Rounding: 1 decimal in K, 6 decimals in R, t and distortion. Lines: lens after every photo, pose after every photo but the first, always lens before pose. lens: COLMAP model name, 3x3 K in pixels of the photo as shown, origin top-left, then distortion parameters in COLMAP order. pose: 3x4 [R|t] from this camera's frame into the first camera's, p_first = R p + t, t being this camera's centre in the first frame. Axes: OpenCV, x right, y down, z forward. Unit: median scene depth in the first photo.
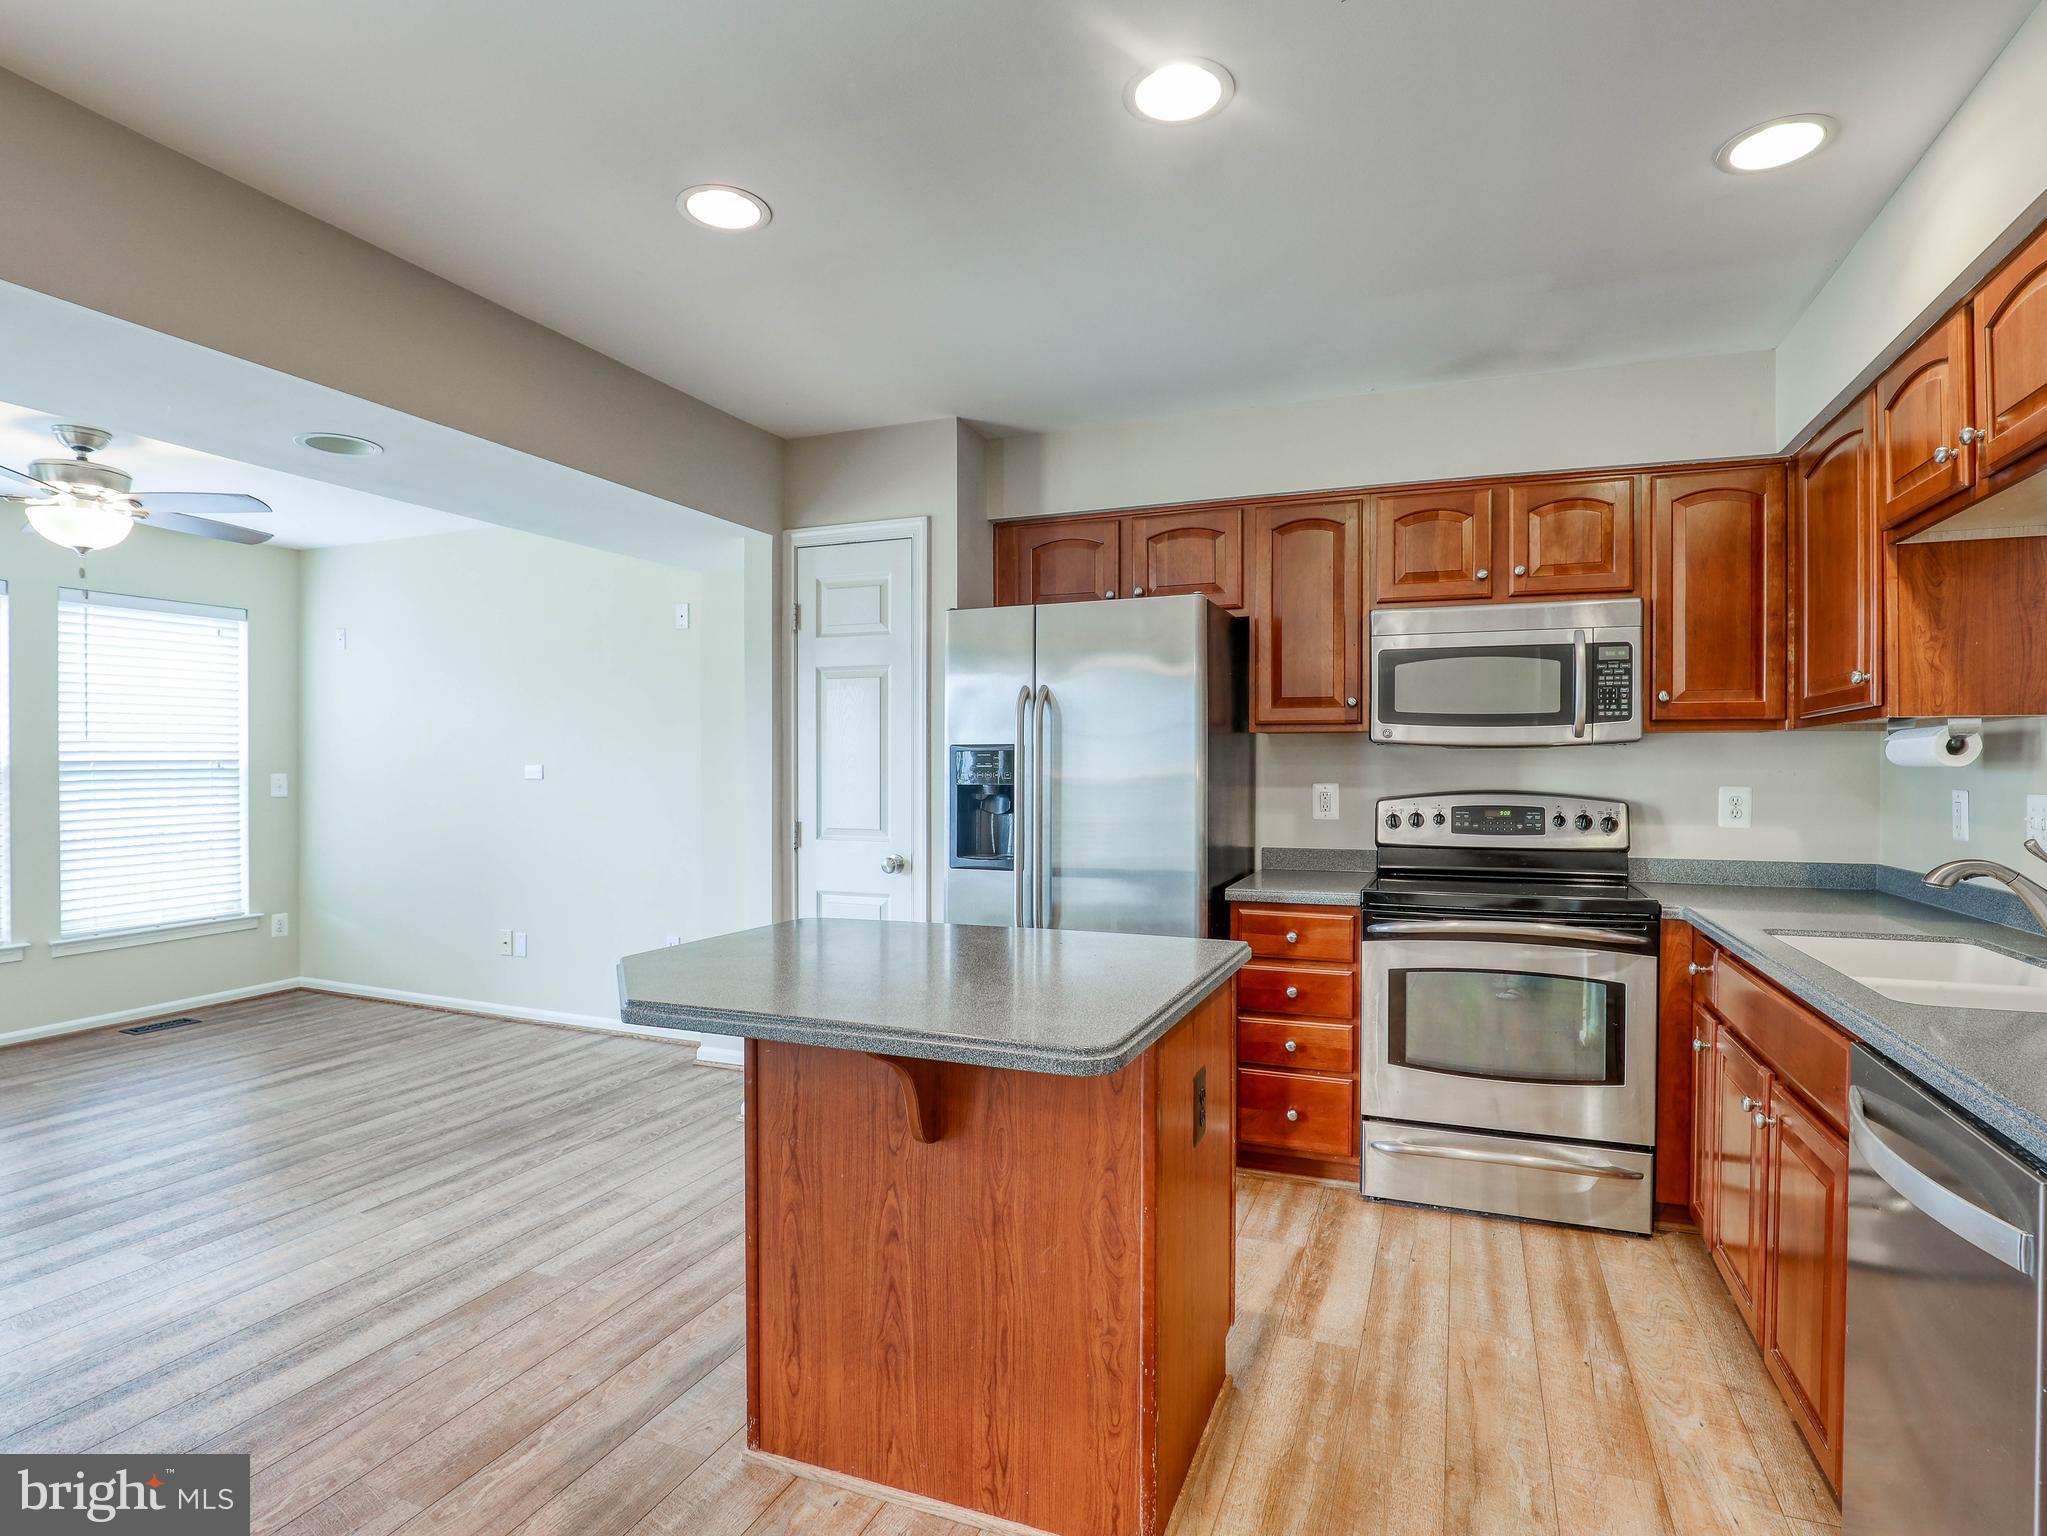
lens RADIAL K [[1077.8, 0, 1036.0], [0, 1077.8, 771.4], [0, 0, 1]] dist [-0.027306, 0.002146]
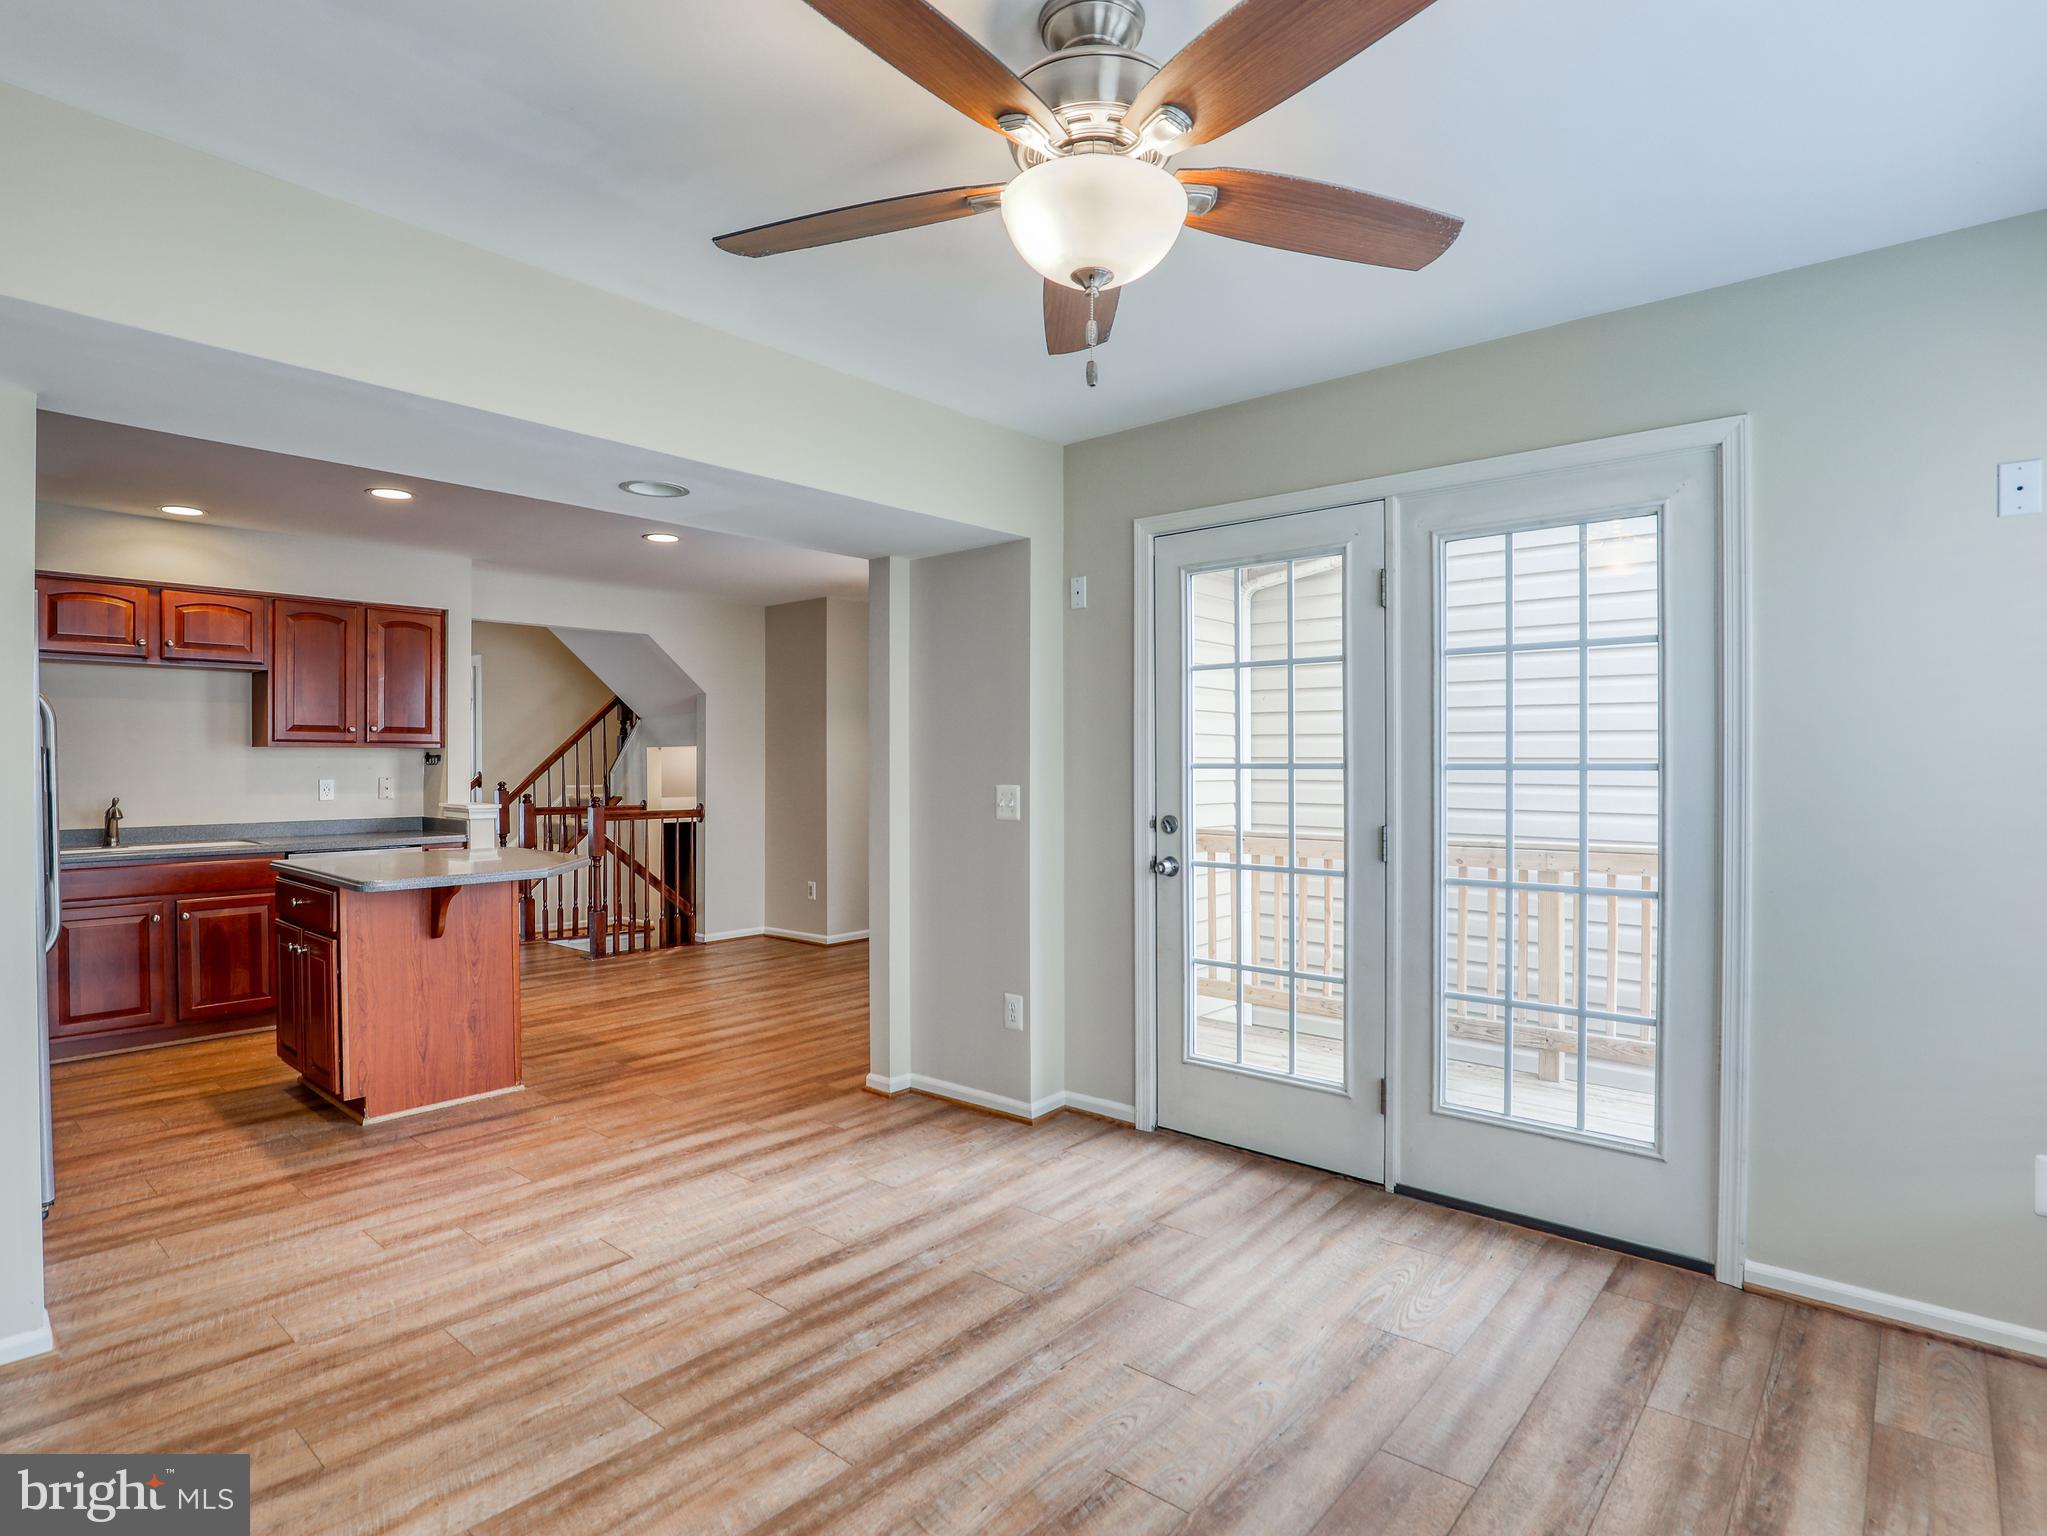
lens RADIAL K [[1077.8, 0, 1036.0], [0, 1077.8, 771.4], [0, 0, 1]] dist [-0.027306, 0.002146]
pose [[-0.949348, -0.001667, 0.314221, -0.912523], [0.002075, 0.999931, 0.011573, -0.009639], [-0.314219, 0.011639, -0.949279, 1.279443]]
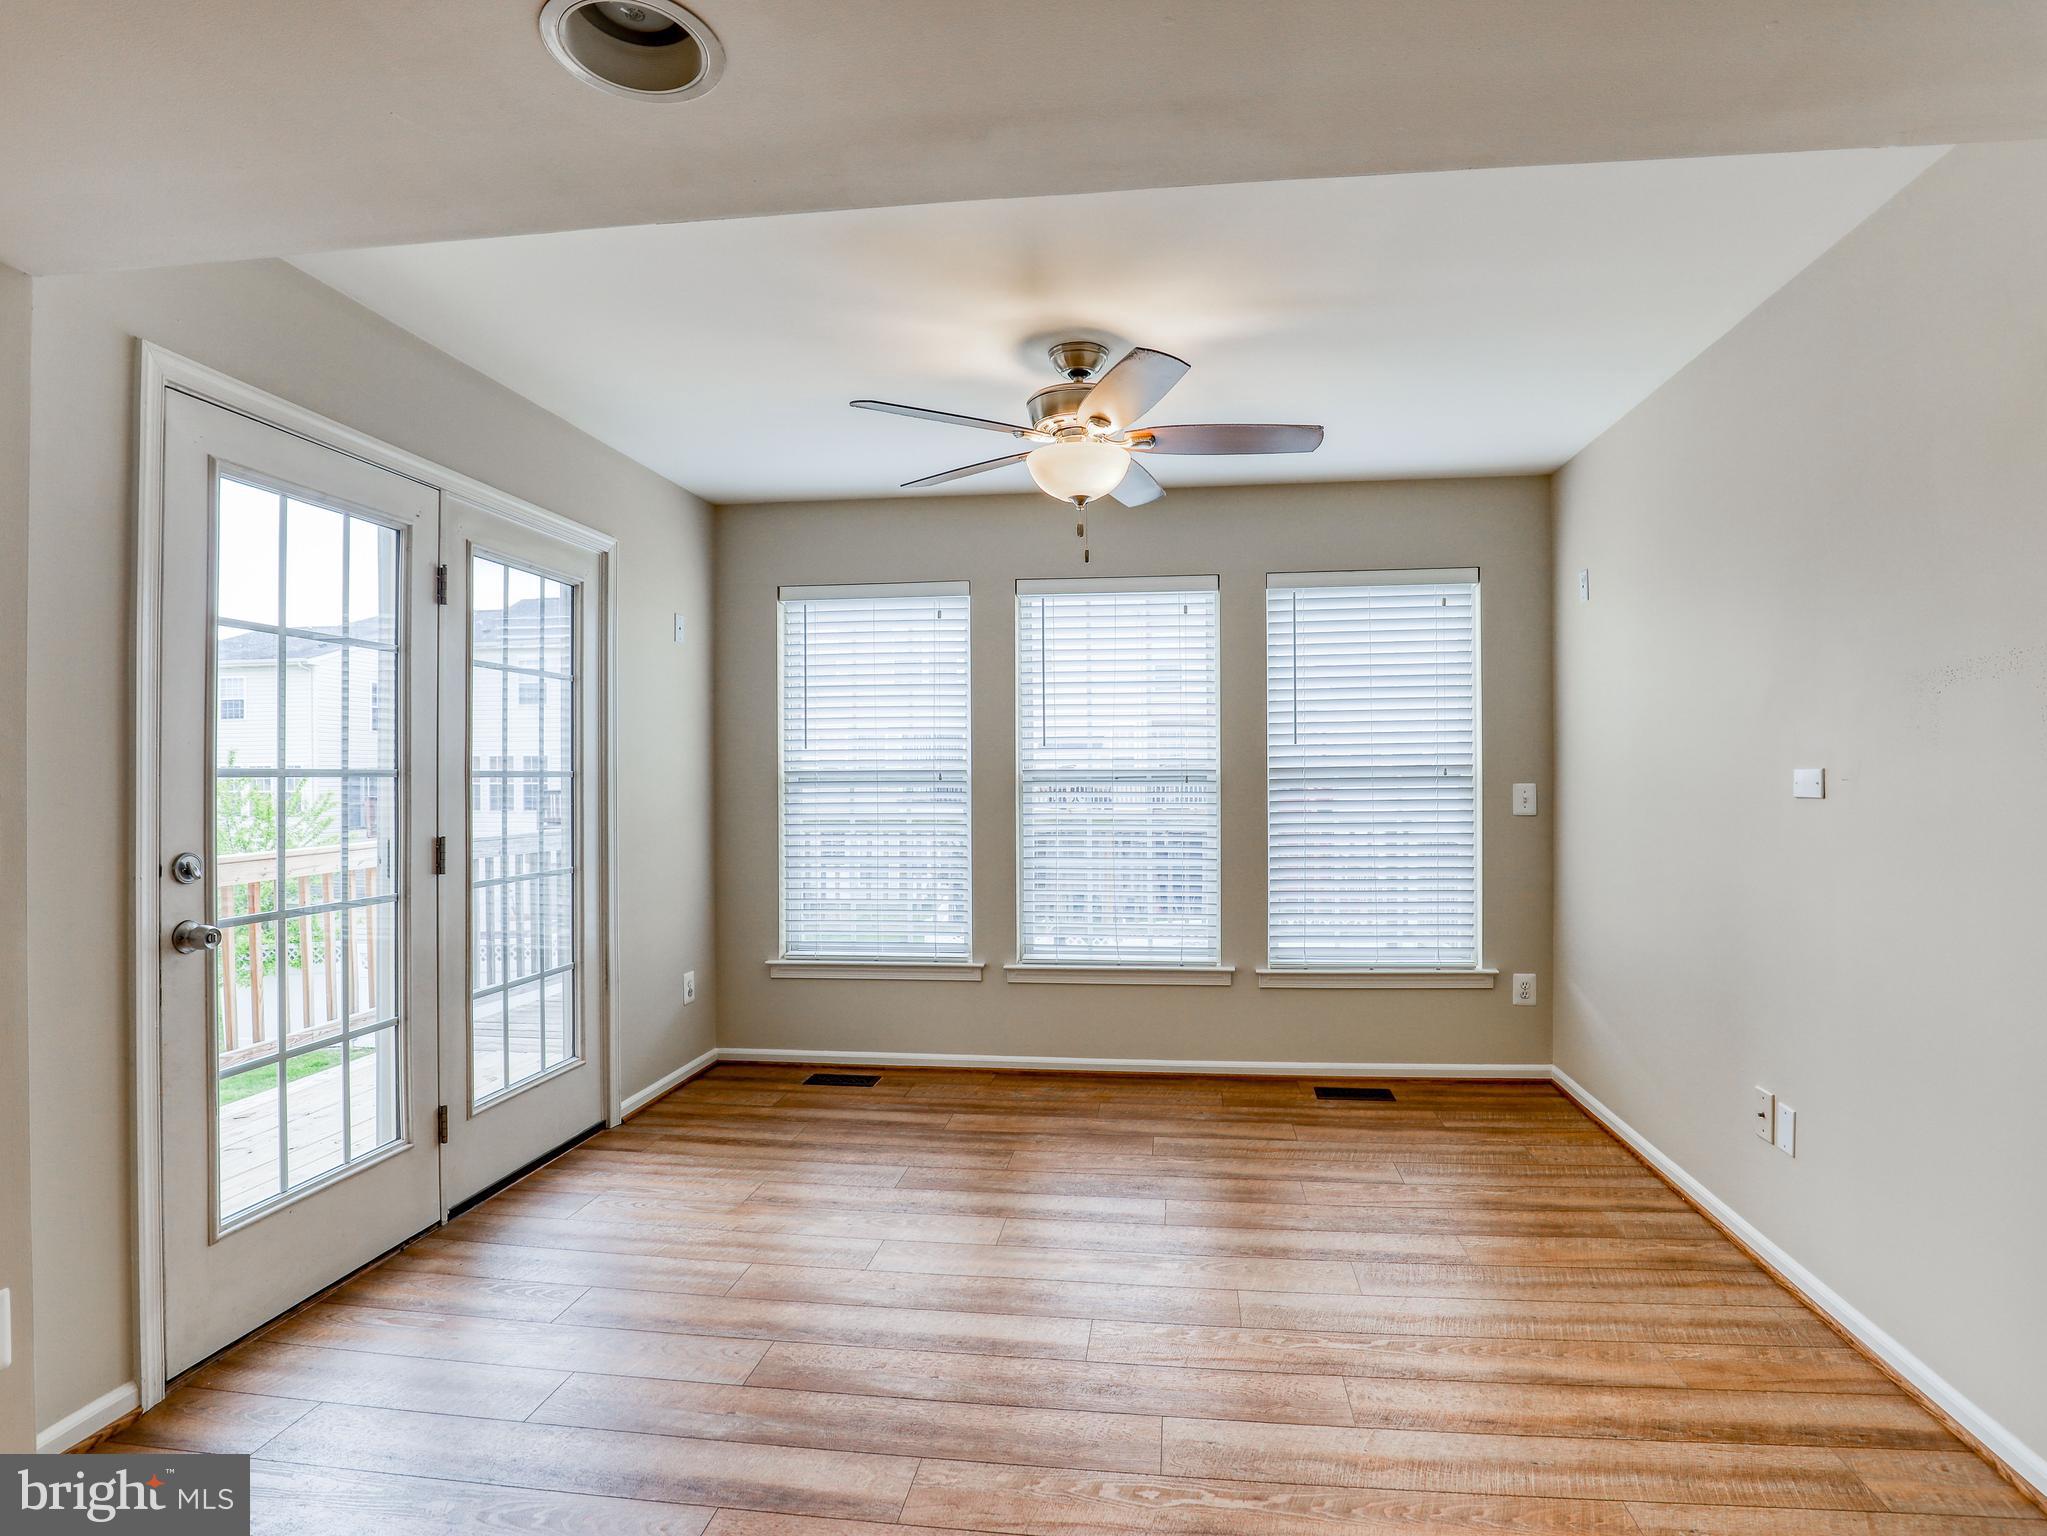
lens RADIAL K [[1065.3, 0, 1033.0], [0, 1065.3, 773.5], [0, 0, 1]] dist [-0.030860, 0.000633]
pose [[0.253230, -0.004514, -0.967396, -0.125518], [-0.001468, 0.999986, -0.005050, -0.000669], [0.967405, 0.002699, 0.253220, 0.680003]]
